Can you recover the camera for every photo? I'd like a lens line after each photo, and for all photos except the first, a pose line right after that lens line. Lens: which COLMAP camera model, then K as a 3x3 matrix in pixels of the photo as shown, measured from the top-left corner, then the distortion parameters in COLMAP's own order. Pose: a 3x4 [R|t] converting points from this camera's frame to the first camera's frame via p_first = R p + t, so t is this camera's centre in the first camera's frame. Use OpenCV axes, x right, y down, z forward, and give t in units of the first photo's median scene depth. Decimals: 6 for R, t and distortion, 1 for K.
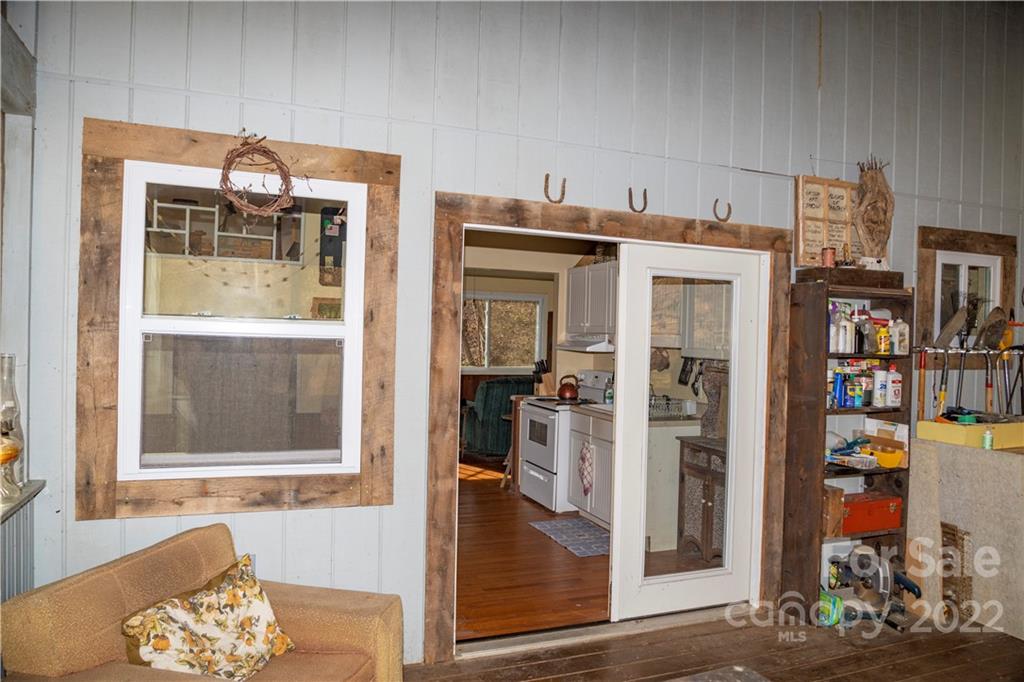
lens RADIAL K [[850.2, 0, 512.0], [0, 850.2, 341.0], [0, 0, 1]] dist [-0.000249, 0.000139]
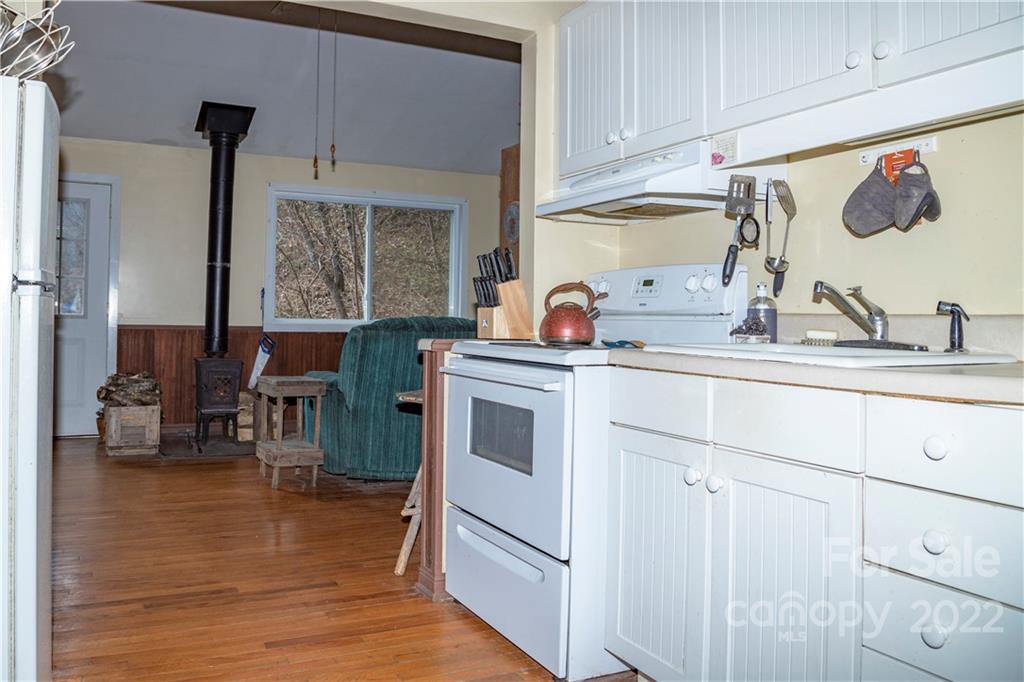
lens RADIAL K [[850.2, 0, 512.0], [0, 850.2, 341.0], [0, 0, 1]] dist [-0.000249, 0.000139]
pose [[0.991577, -0.016596, 0.128450, -0.009237], [0.015055, 0.999803, 0.012959, 0.060836], [-0.128640, -0.010916, 0.991631, 0.616079]]
